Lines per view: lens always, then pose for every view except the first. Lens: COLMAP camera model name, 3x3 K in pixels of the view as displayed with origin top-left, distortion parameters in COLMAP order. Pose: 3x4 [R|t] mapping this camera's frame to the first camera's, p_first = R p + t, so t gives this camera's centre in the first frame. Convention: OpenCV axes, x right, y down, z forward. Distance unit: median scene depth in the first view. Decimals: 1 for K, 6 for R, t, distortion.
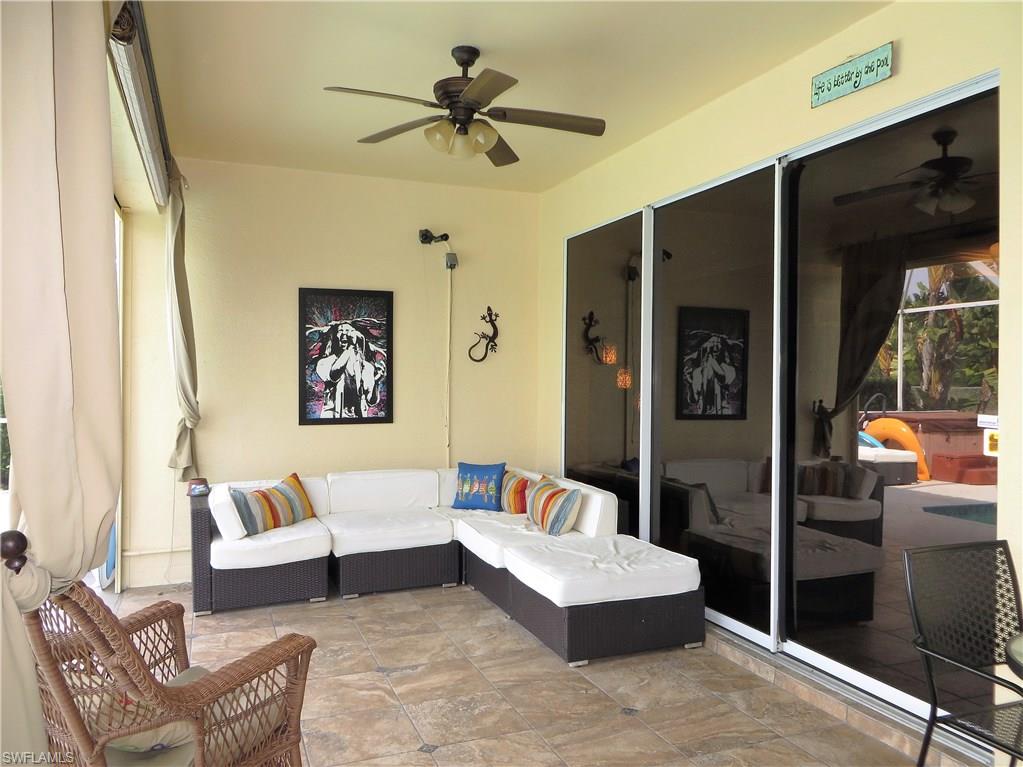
lens RADIAL K [[767.5, 0, 511.5], [0, 767.5, 383.5], [0, 0, 1]] dist [-0.002358, -0.000603]
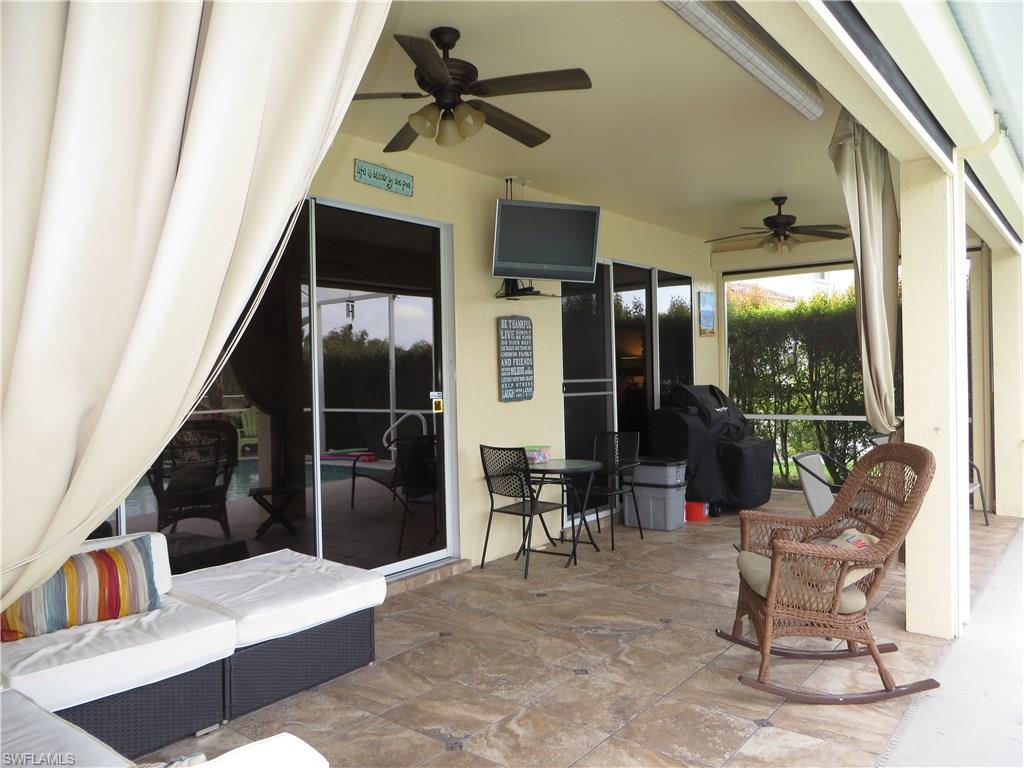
lens RADIAL K [[789.8, 0, 512.0], [0, 789.8, 384.0], [0, 0, 1]] dist [-0.002495, -0.008057]
pose [[-0.512716, -0.001861, 0.858556, -0.979725], [0.026728, 0.999478, 0.018128, -0.007474], [-0.858142, 0.032242, -0.512399, 1.491558]]
